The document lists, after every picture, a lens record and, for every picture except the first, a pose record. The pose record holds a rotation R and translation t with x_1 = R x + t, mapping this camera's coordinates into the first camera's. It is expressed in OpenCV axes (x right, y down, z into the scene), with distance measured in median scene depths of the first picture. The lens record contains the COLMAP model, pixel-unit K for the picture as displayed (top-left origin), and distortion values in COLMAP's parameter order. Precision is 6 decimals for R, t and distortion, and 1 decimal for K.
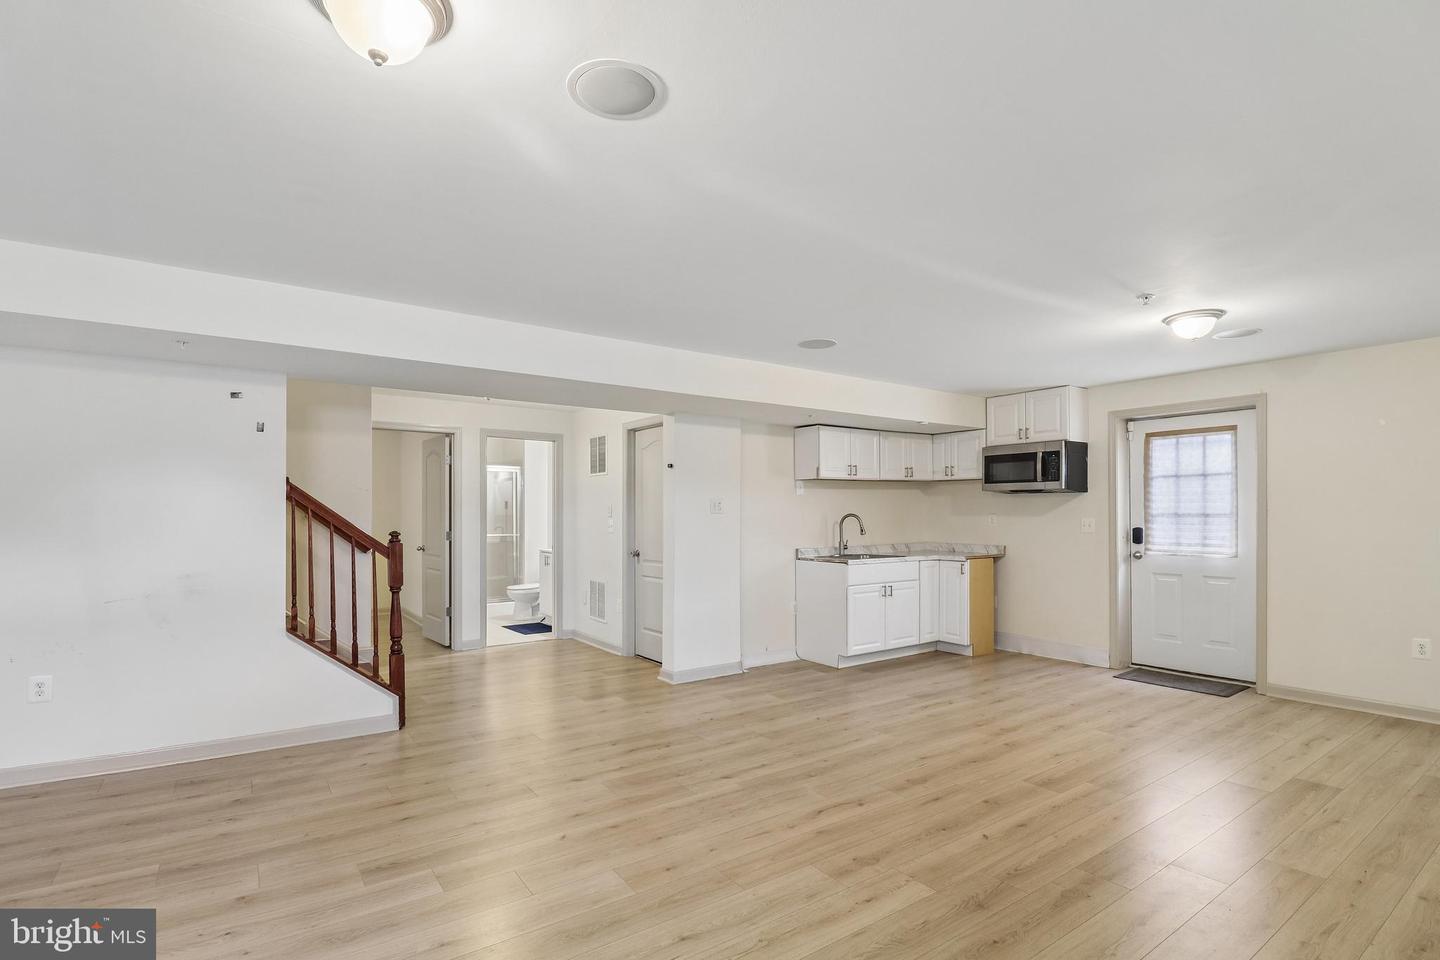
lens RADIAL K [[675.2, 0, 713.7], [0, 675.2, 512.2], [0, 0, 1]] dist [-0.013481, -0.000656]
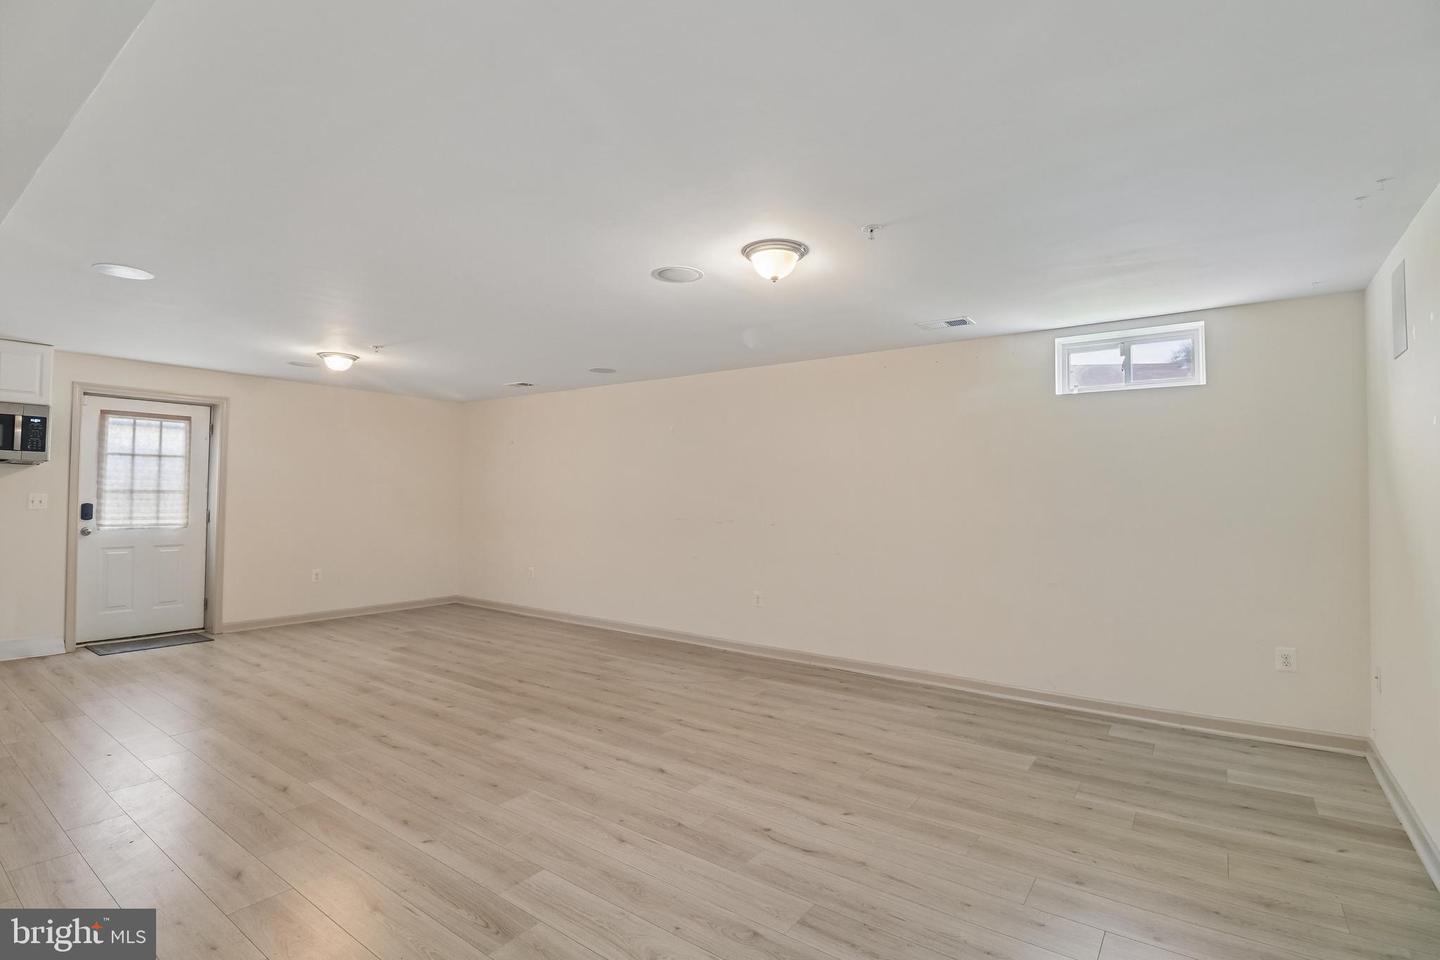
lens RADIAL K [[675.2, 0, 707.6], [0, 675.2, 488.6], [0, 0, 1]] dist [-0.013481, -0.000656]
pose [[-0.304264, 0.008416, 0.952551, -0.625522], [-0.012676, 0.999837, -0.012882, 0.002538], [-0.952503, -0.015994, -0.304108, 0.470847]]
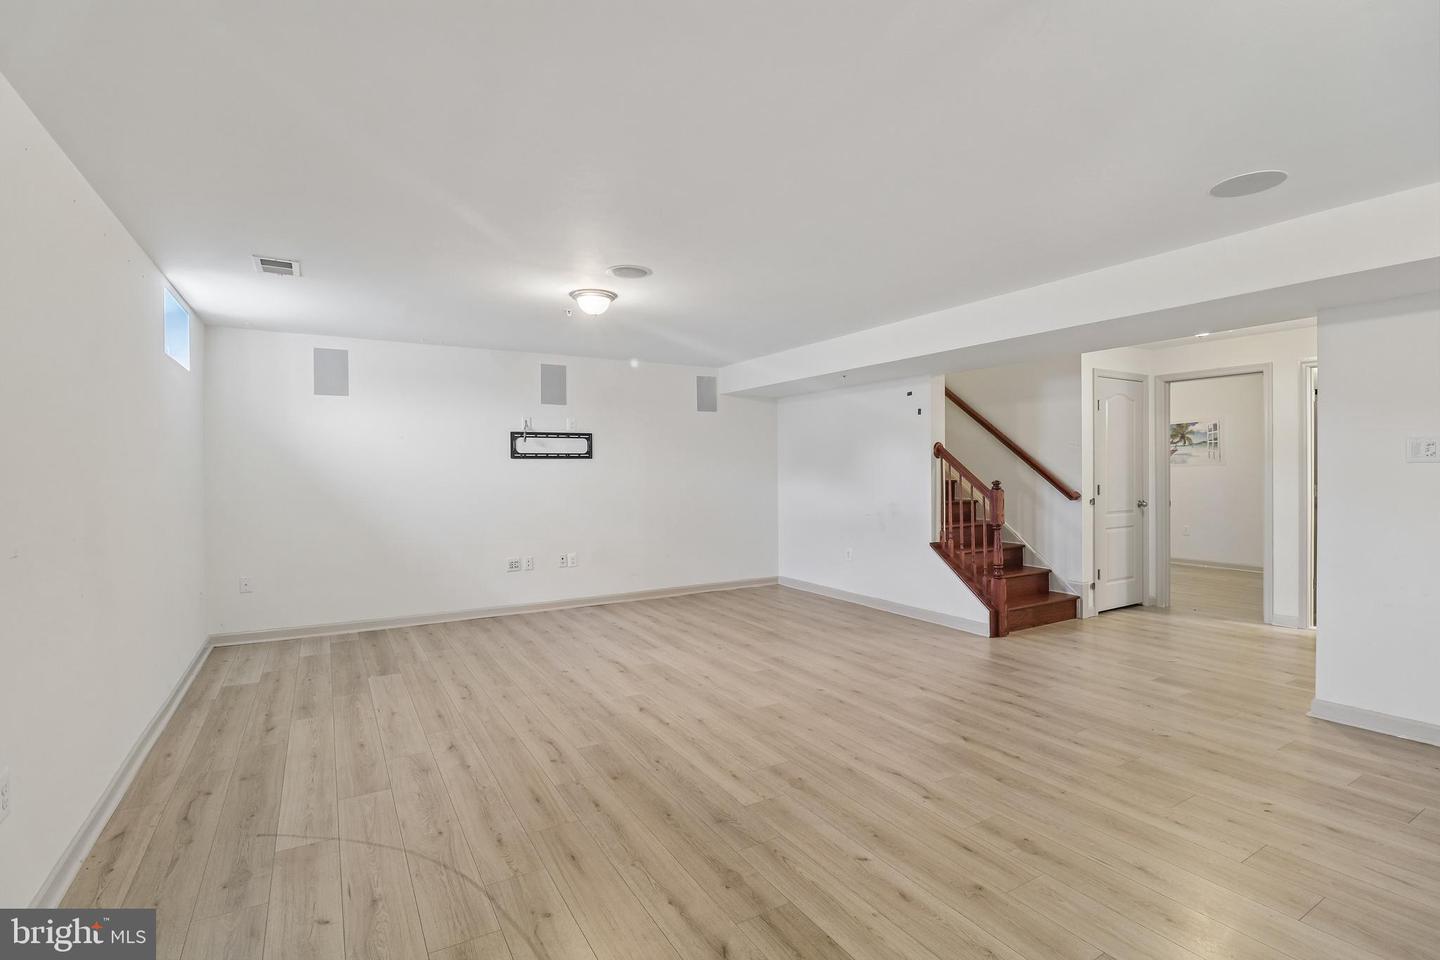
lens RADIAL K [[675.2, 0, 733.8], [0, 675.2, 476.7], [0, 0, 1]] dist [-0.013481, -0.000656]
pose [[-0.054734, 0.013121, -0.998415, 0.633332], [0.010985, 0.999861, 0.012538, 0.000398], [0.998441, -0.010281, -0.054870, 0.458112]]
